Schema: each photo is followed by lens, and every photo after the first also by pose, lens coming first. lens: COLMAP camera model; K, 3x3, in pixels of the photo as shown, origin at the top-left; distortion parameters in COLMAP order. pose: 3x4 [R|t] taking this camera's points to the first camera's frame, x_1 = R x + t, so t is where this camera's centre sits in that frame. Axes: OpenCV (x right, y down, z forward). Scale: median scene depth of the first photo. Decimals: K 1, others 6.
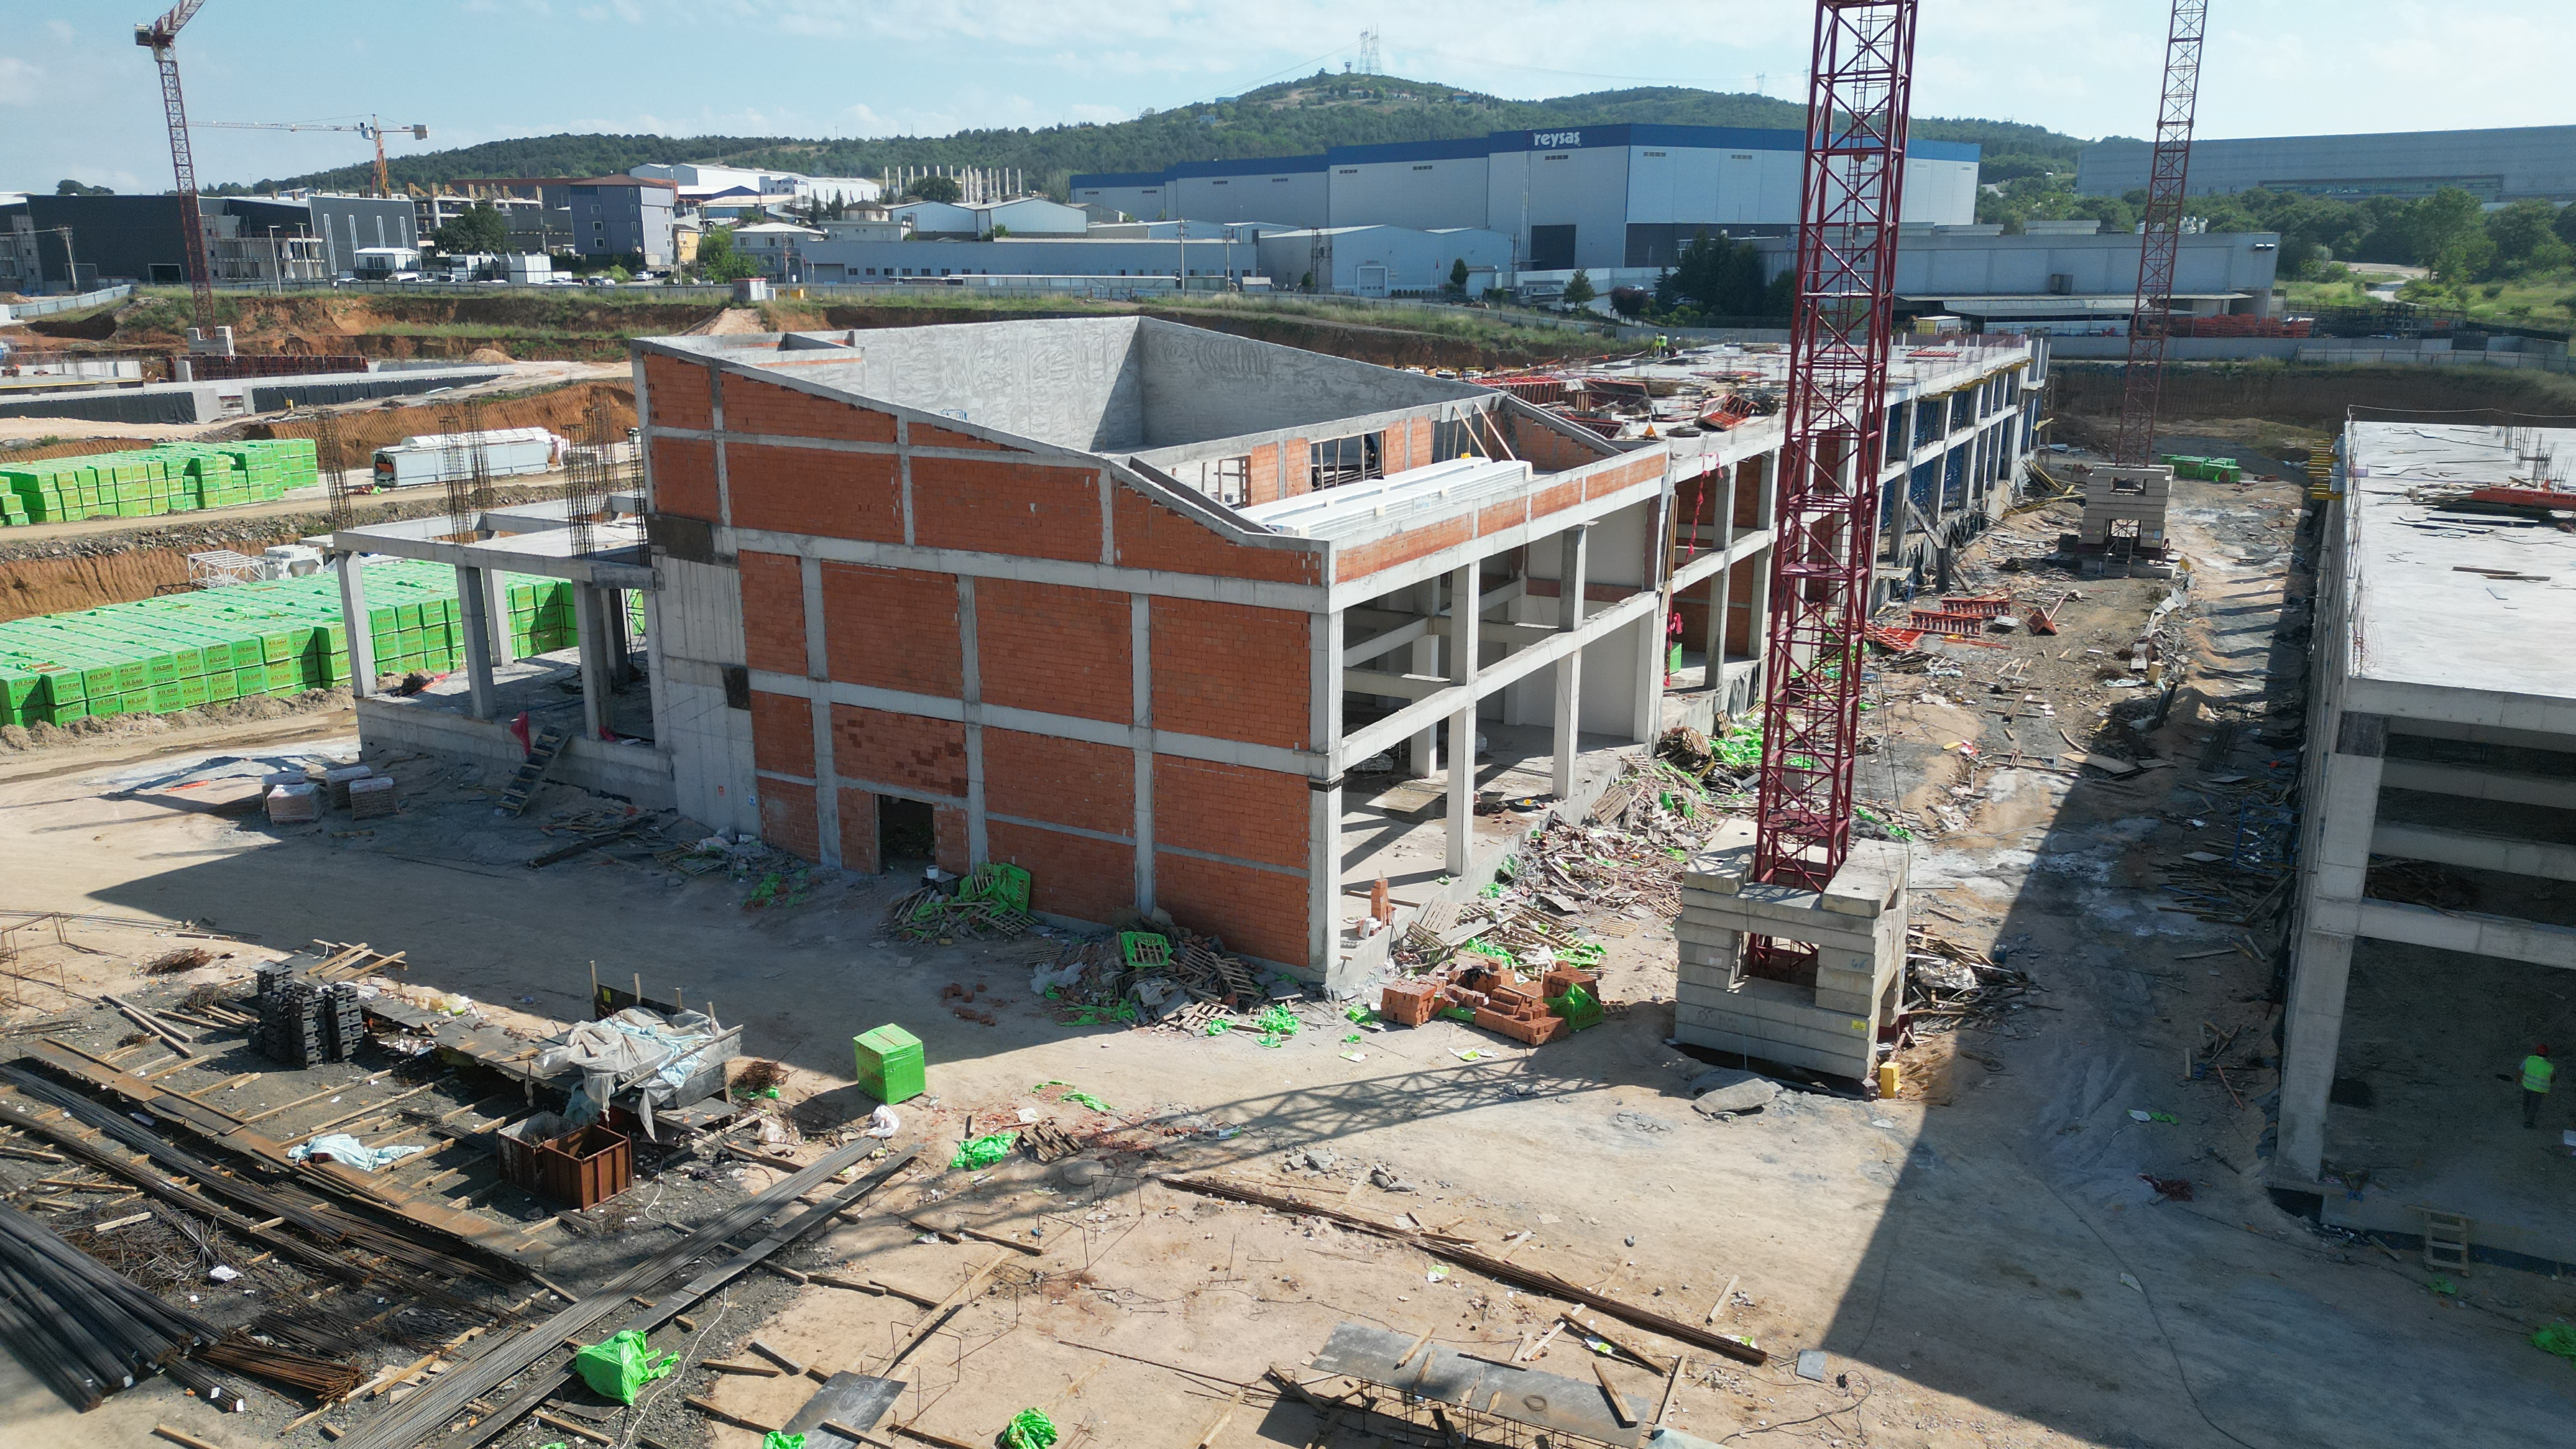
lens RADIAL K [[1791.0, 0, 1283.3], [0, 1791.0, 716.9], [0, 0, 1]] dist [0.089815, -0.092956]
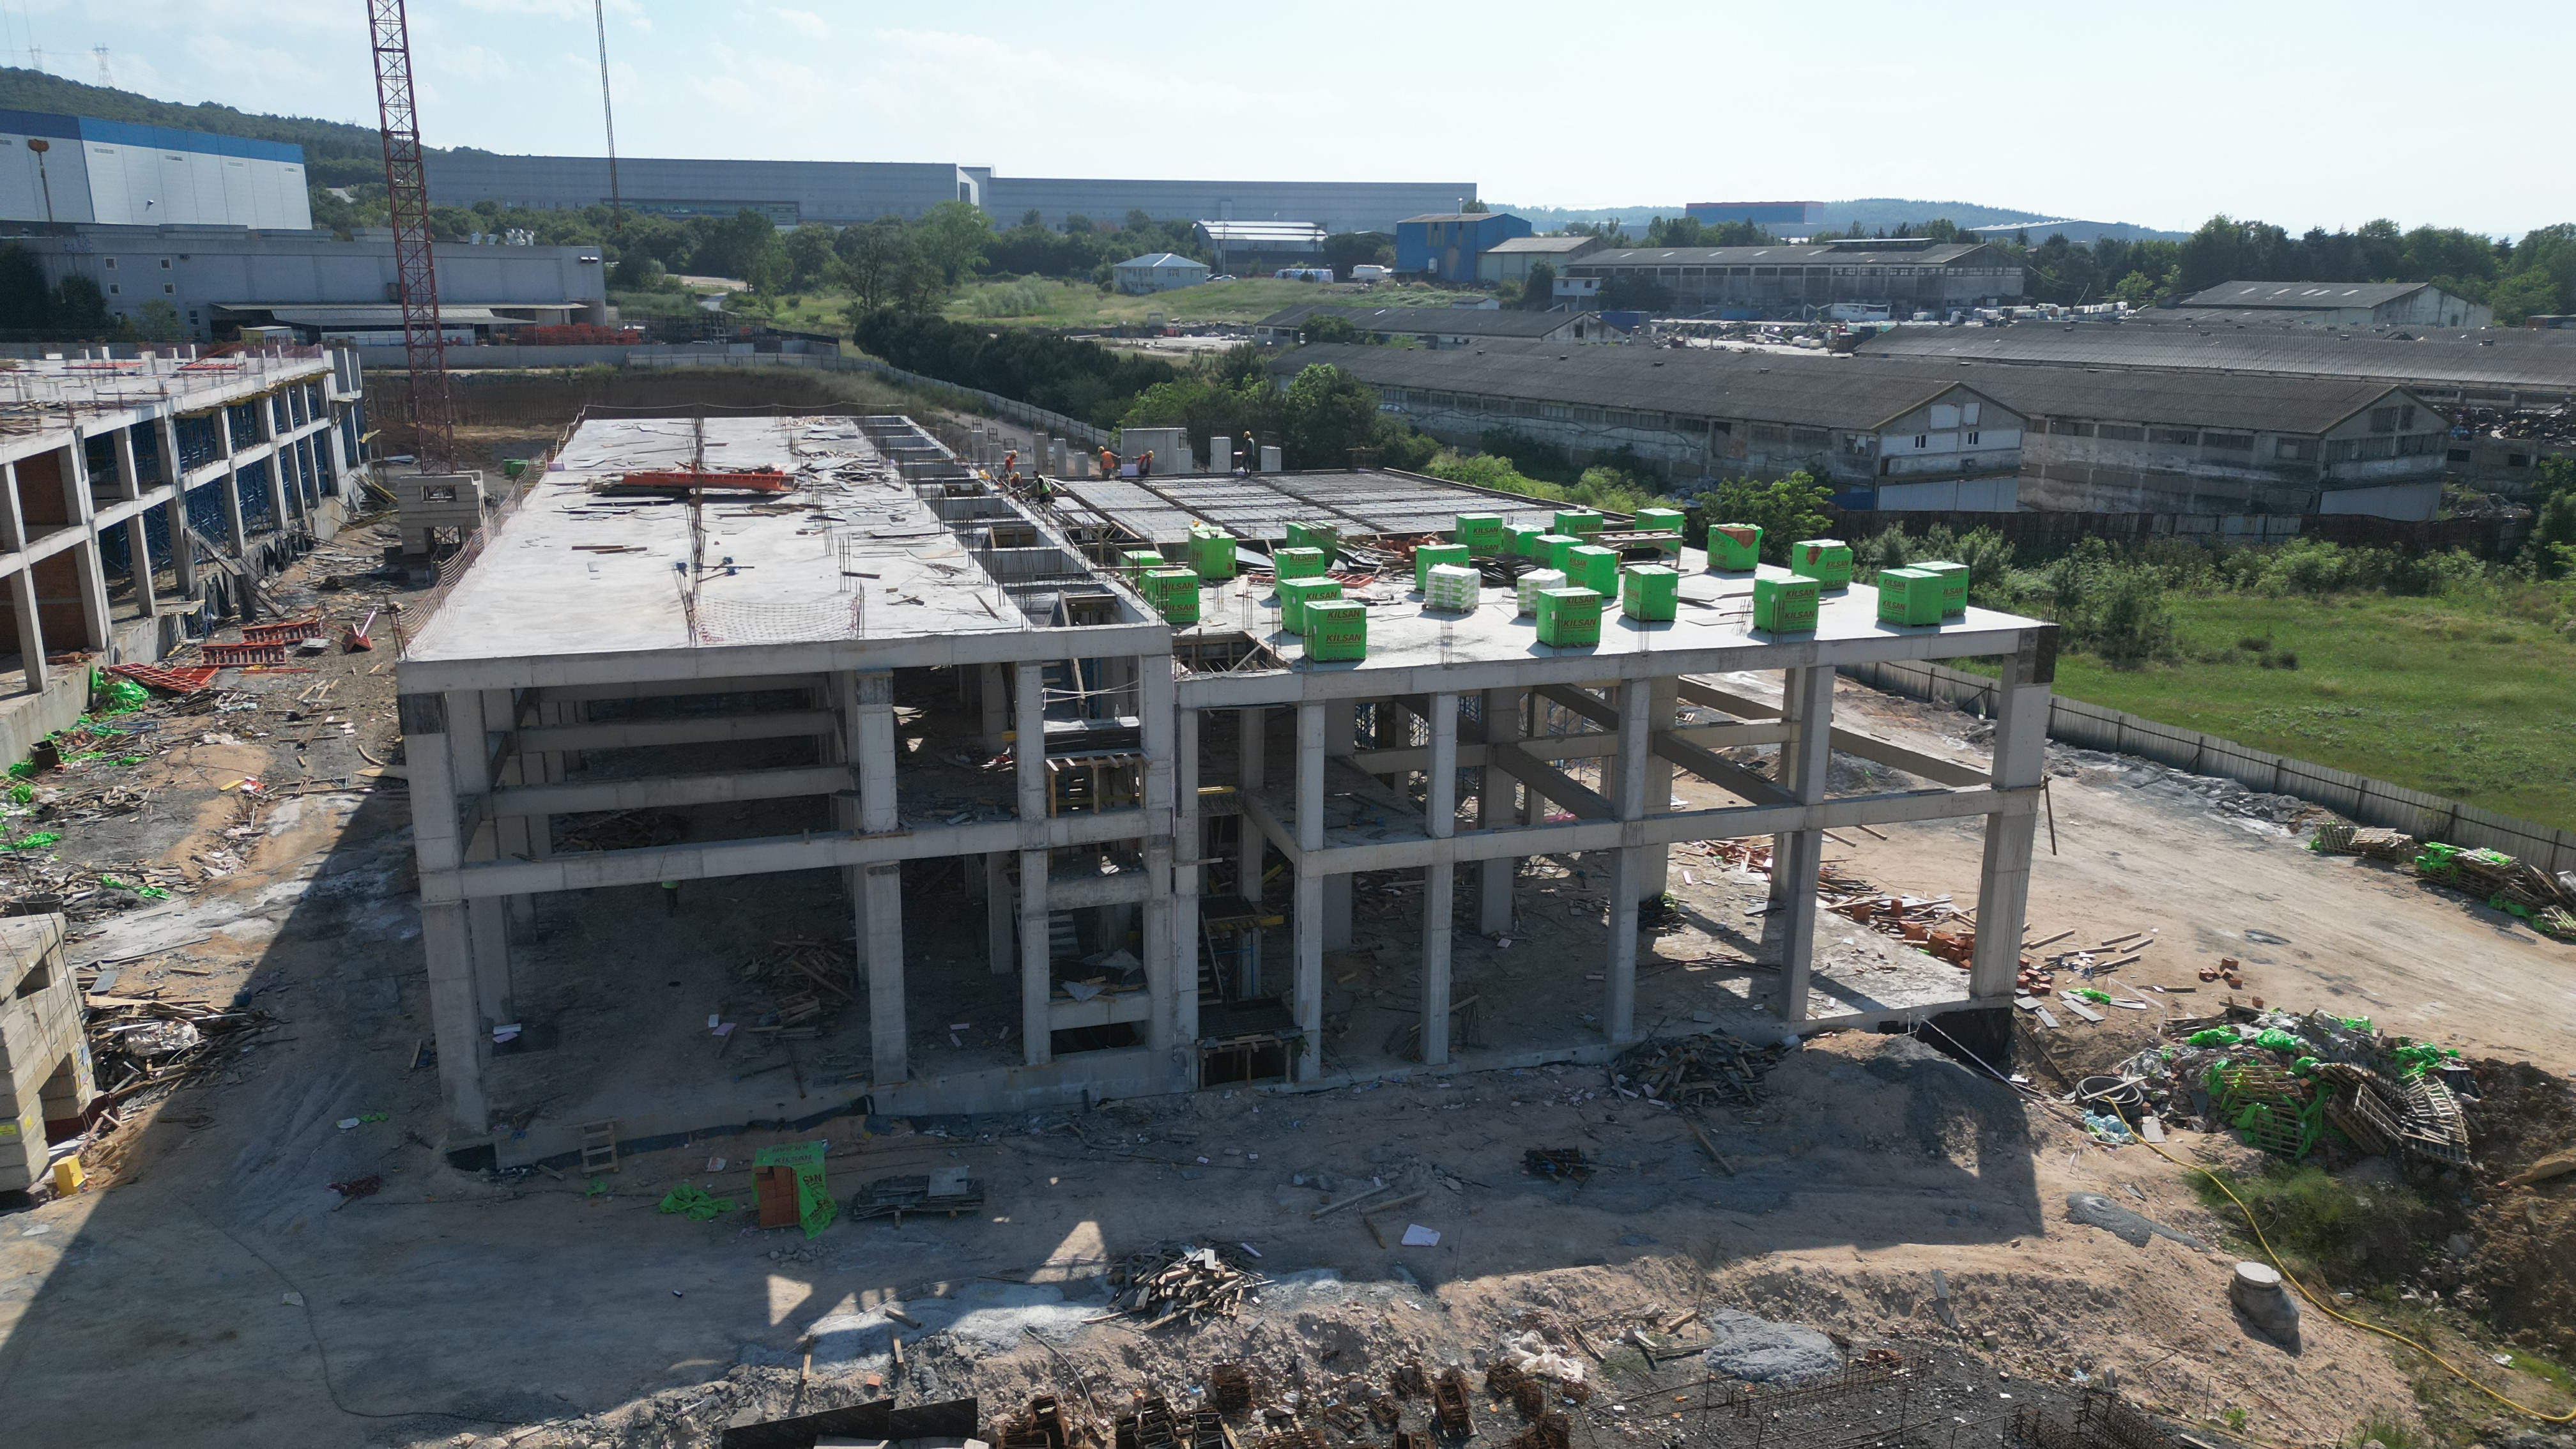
lens RADIAL K [[1791.0, 0, 1283.3], [0, 1791.0, 716.9], [0, 0, 1]] dist [0.089815, -0.092956]
pose [[0.689057, -0.171688, 0.704076, 0.109590], [0.175386, 0.982159, 0.067853, 0.015680], [-0.703164, 0.076731, 0.706875, -0.056395]]
